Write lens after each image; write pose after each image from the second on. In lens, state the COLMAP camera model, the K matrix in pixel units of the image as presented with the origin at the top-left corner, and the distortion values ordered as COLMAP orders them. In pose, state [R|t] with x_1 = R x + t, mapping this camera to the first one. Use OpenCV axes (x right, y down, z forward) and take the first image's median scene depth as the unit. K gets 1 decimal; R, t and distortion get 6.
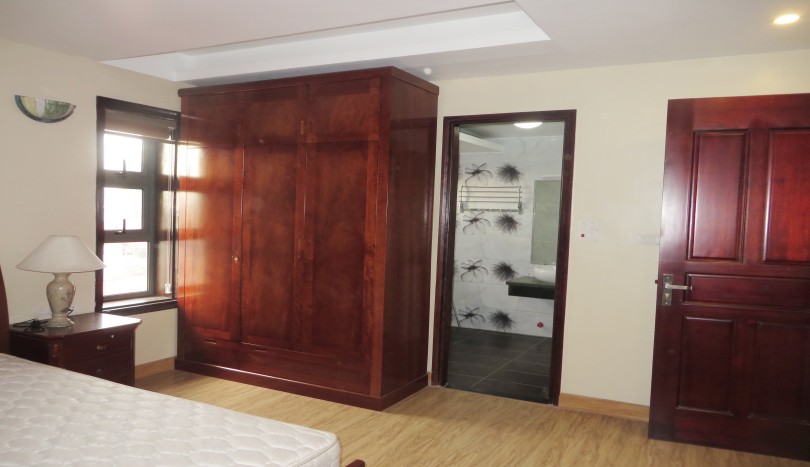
lens RADIAL K [[612.9, 0, 407.0], [0, 612.9, 236.5], [0, 0, 1]] dist [-0.011192, 0.003488]
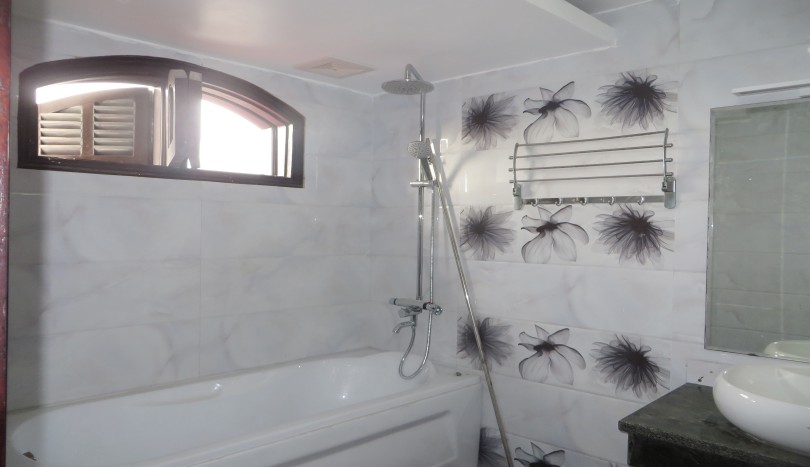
lens RADIAL K [[612.9, 0, 399.8], [0, 612.9, 230.8], [0, 0, 1]] dist [-0.011192, 0.003488]
pose [[0.962340, -0.025058, -0.270691, 0.126136], [0.022092, 0.999658, -0.014001, -0.020932], [0.270949, 0.007494, 0.962565, 0.596530]]
